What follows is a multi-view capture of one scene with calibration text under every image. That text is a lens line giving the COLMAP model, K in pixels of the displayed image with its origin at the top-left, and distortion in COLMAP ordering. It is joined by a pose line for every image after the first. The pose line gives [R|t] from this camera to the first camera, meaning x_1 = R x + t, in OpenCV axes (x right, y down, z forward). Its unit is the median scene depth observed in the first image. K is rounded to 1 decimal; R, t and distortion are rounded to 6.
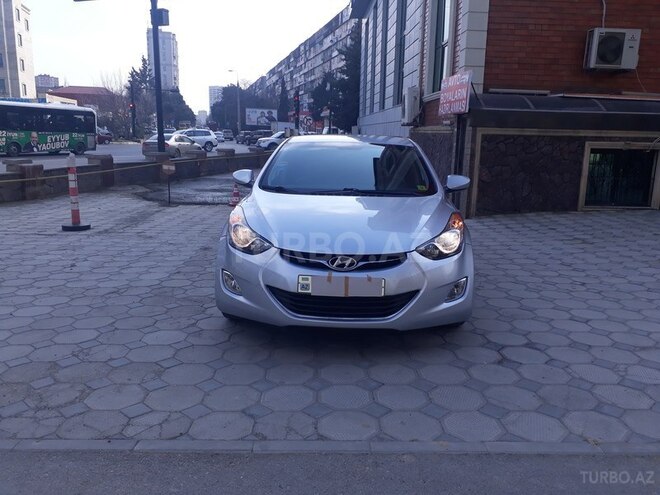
lens RADIAL K [[519.0, 0, 330.3], [0, 519.0, 247.1], [0, 0, 1]] dist [-0.001135, 0.001869]
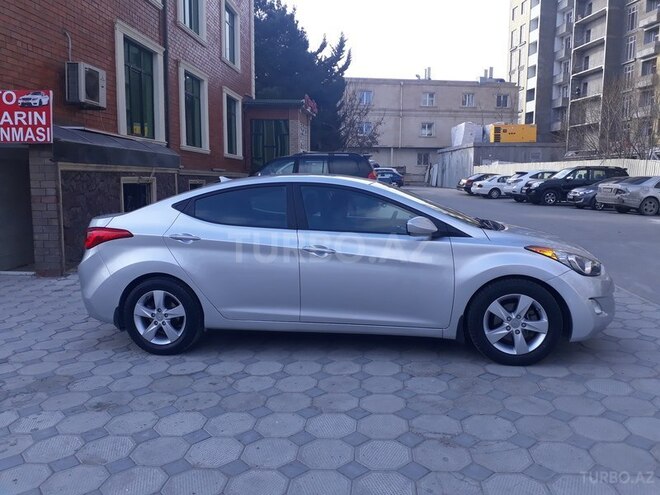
lens RADIAL K [[519.0, 0, 330.7], [0, 519.0, 246.4], [0, 0, 1]] dist [-0.001135, 0.001869]
pose [[0.107183, -0.146212, 0.983430, -0.486429], [0.199659, 0.972143, 0.122774, -0.115267], [-0.973986, 0.183191, 0.133390, 0.496011]]
